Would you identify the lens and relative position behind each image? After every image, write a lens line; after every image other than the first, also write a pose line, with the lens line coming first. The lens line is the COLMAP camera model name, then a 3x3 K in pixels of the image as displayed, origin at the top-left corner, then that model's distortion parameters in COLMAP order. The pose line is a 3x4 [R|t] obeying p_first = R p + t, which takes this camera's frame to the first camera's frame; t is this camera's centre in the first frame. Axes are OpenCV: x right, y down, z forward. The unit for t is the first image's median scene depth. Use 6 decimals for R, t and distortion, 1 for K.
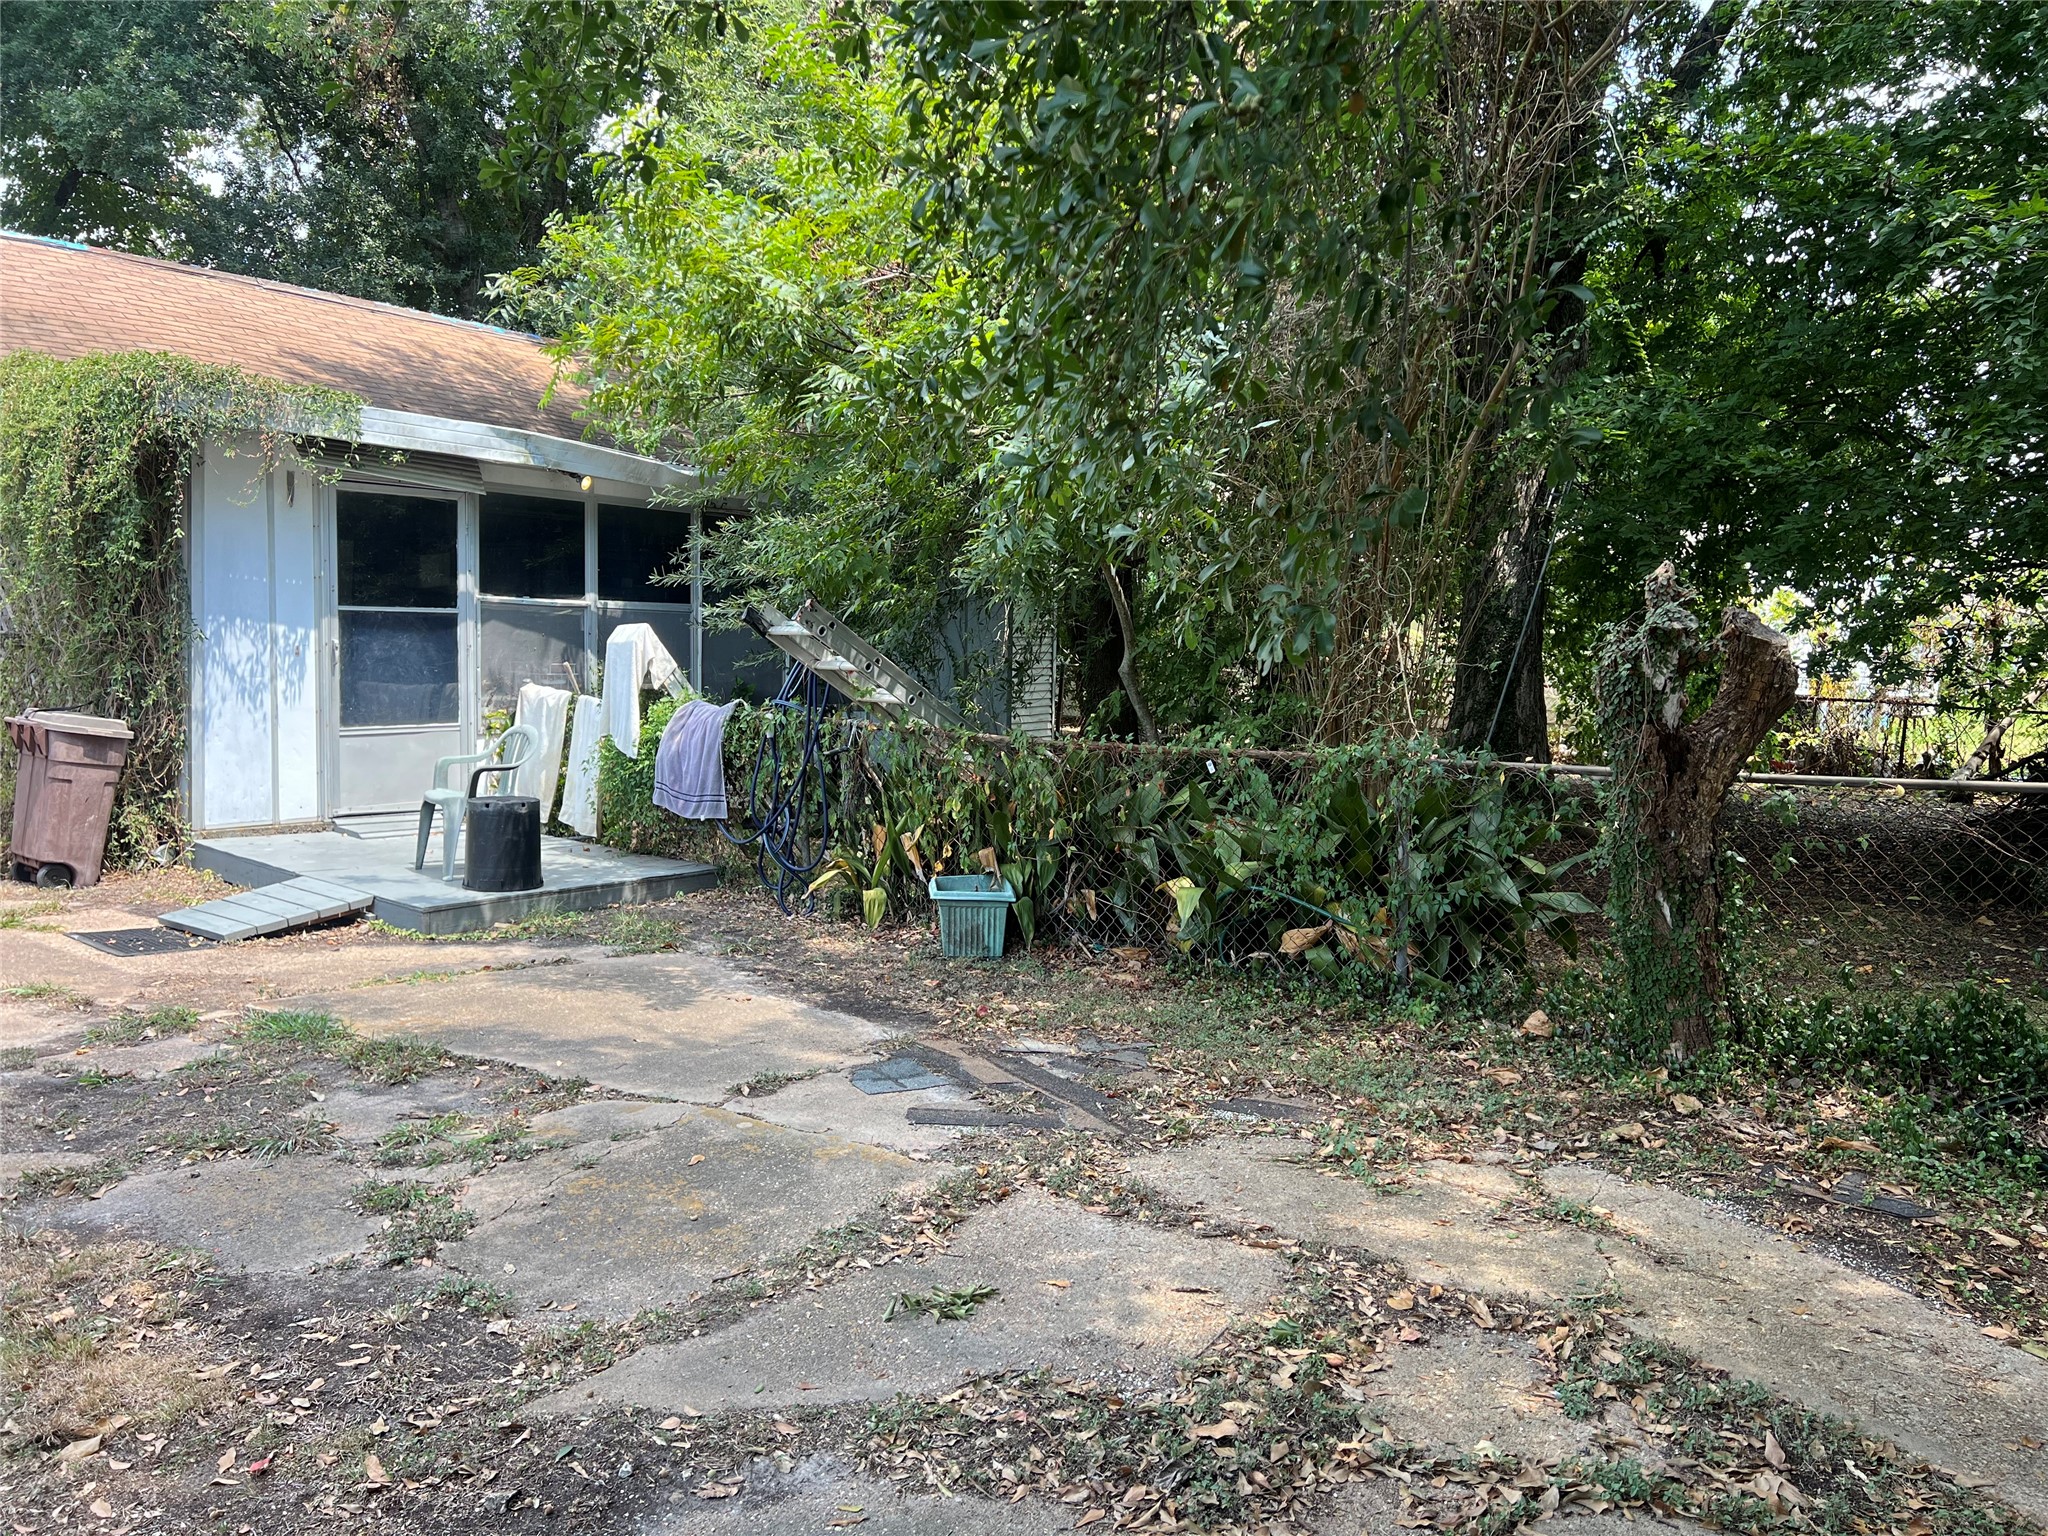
lens RADIAL K [[1552.4, 0, 1039.7], [0, 1552.4, 770.5], [0, 0, 1]] dist [0.063825, -0.082858]
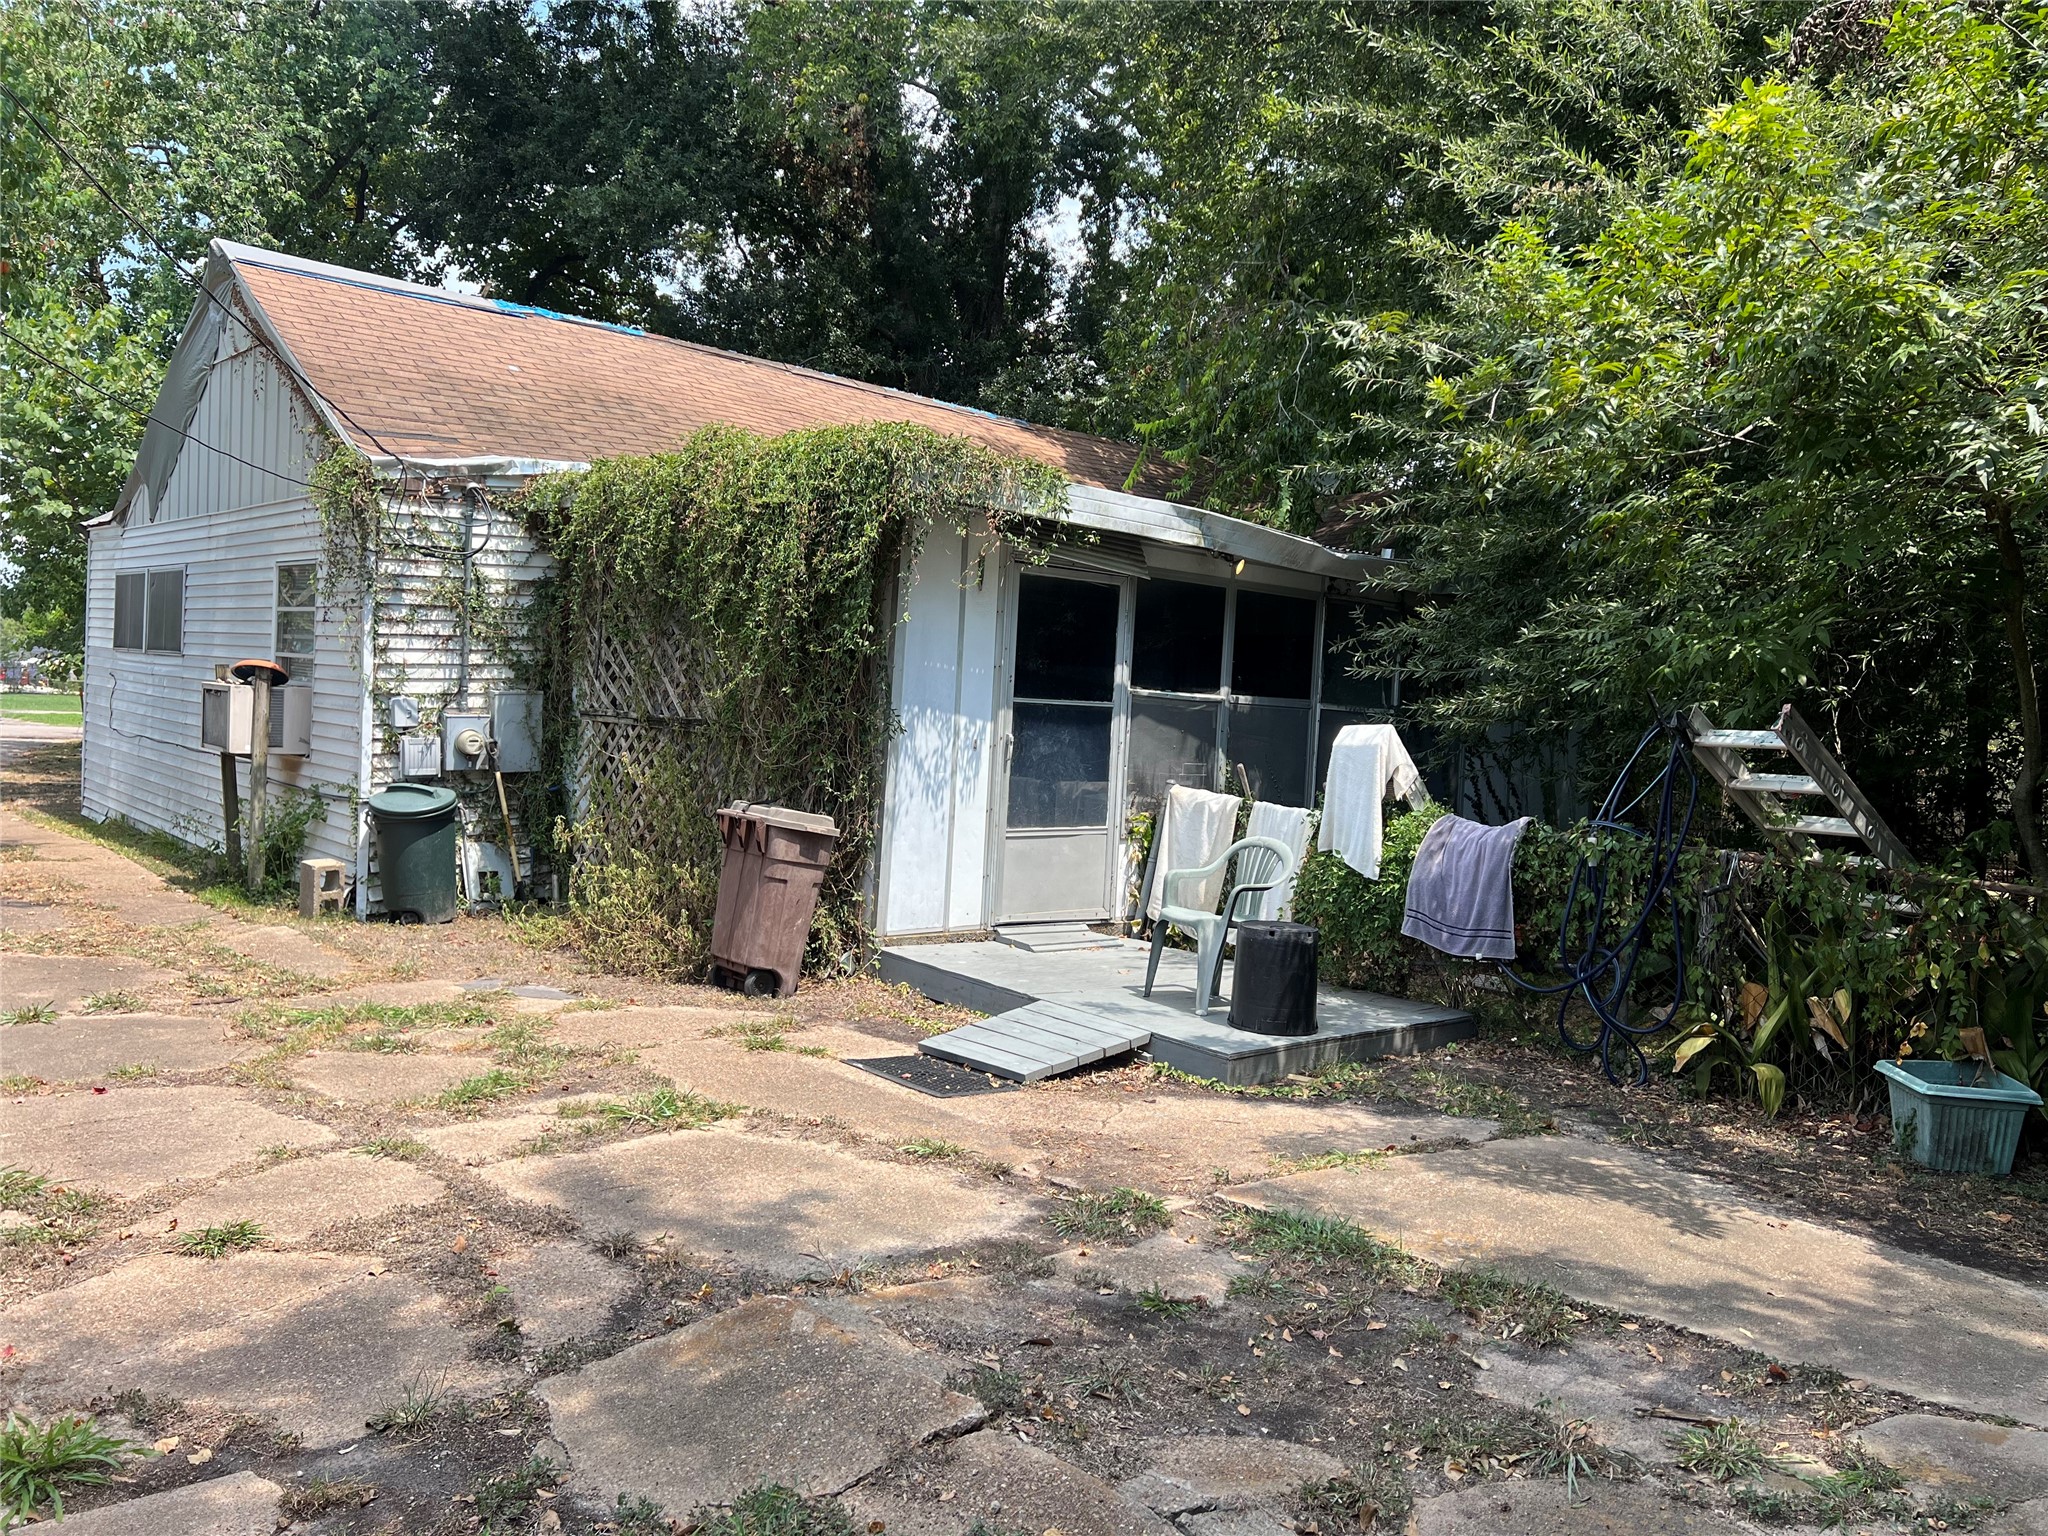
lens RADIAL K [[1552.4, 0, 1031.5], [0, 1552.4, 774.2], [0, 0, 1]] dist [0.063825, -0.082858]
pose [[0.984798, 0.031145, -0.170891, -0.301398], [-0.040320, 0.997911, -0.050484, -0.015065], [0.168961, 0.056607, 0.983996, 0.112170]]
